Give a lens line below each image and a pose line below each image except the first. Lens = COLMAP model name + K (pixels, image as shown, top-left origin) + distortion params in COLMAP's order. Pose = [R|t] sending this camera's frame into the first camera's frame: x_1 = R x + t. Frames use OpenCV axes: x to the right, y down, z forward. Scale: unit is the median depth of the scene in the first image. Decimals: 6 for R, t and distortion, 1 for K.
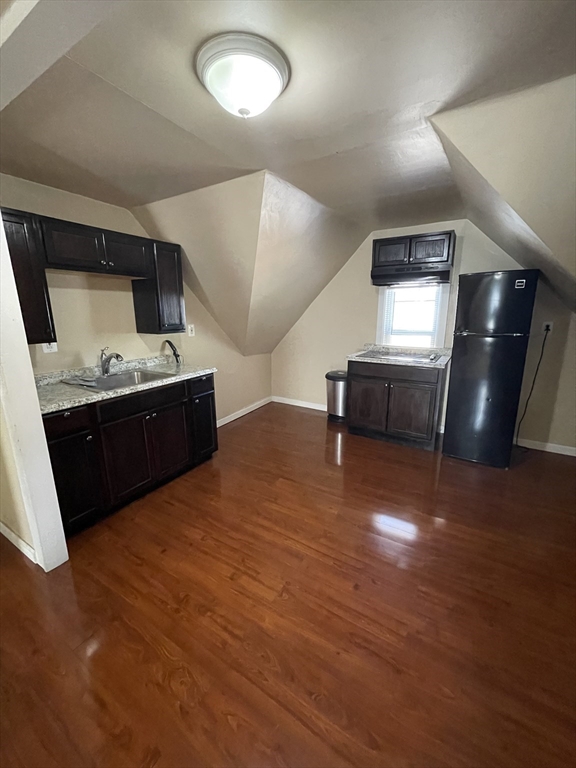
lens RADIAL K [[308.1, 0, 287.2], [0, 308.1, 380.0], [0, 0, 1]] dist [-0.003171, 0.000789]
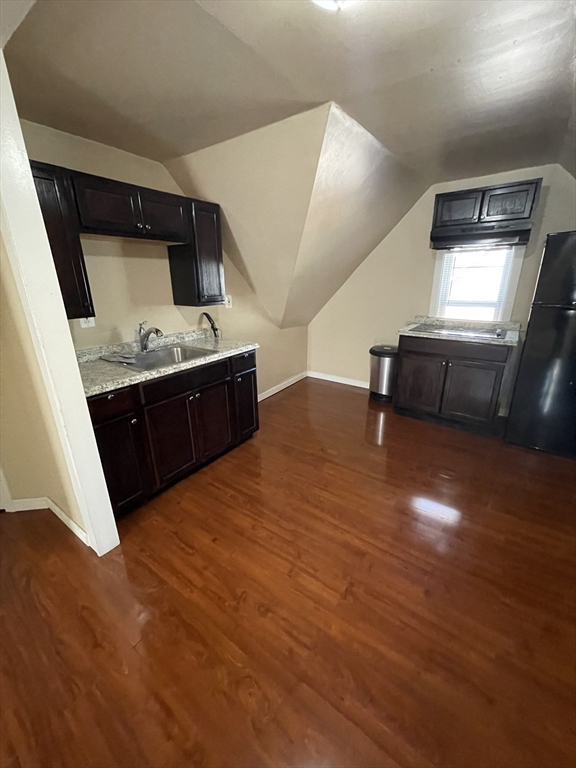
lens RADIAL K [[308.1, 0, 286.8], [0, 308.1, 379.7], [0, 0, 1]] dist [-0.003171, 0.000789]
pose [[0.997510, 0.015779, -0.068736, -0.093087], [-0.008996, 0.995156, 0.097891, -0.026091], [0.069948, -0.097029, 0.992821, 0.090150]]
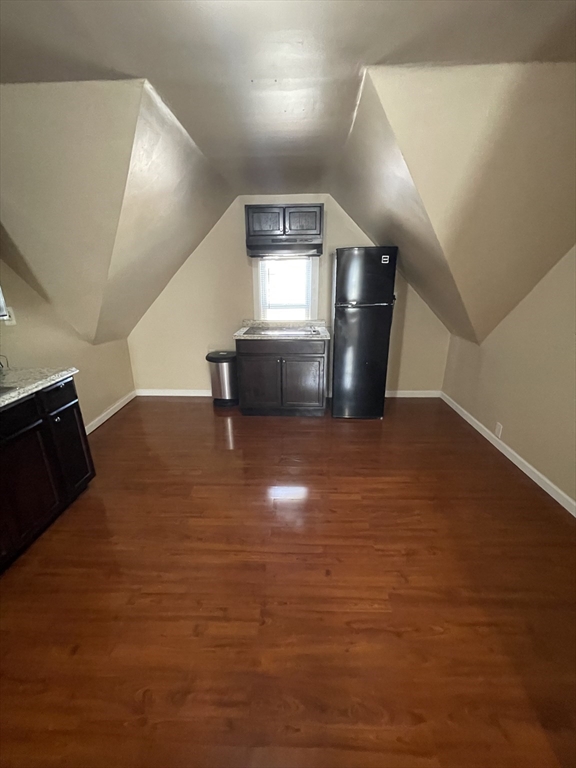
lens RADIAL K [[308.1, 0, 285.2], [0, 308.1, 379.8], [0, 0, 1]] dist [-0.003171, 0.000789]
pose [[0.865798, -0.155461, 0.475632, -0.179162], [0.115931, 0.986972, 0.111563, -0.040681], [-0.486779, -0.041450, 0.872541, 0.161364]]
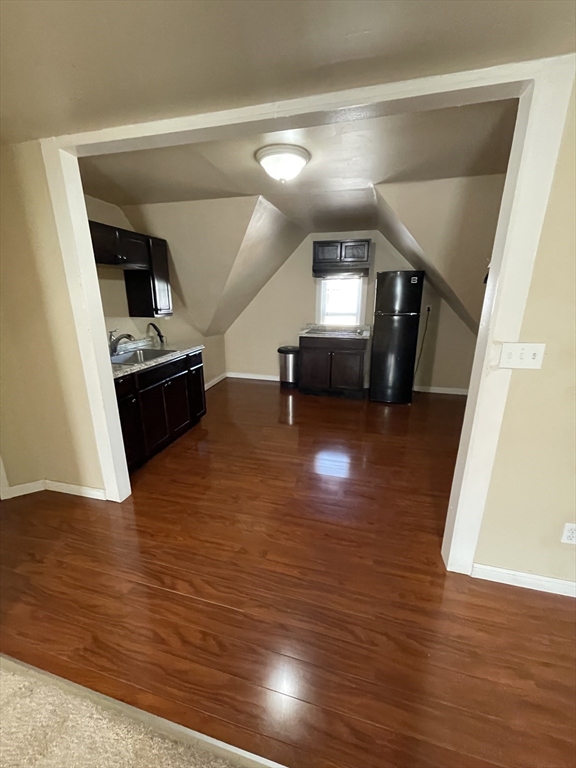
lens RADIAL K [[308.1, 0, 283.8], [0, 308.1, 380.0], [0, 0, 1]] dist [-0.003171, 0.000789]
pose [[0.958277, -0.071897, 0.276652, -0.316265], [0.058309, 0.996668, 0.057040, 0.055155], [-0.279831, -0.038529, 0.959276, -0.298249]]
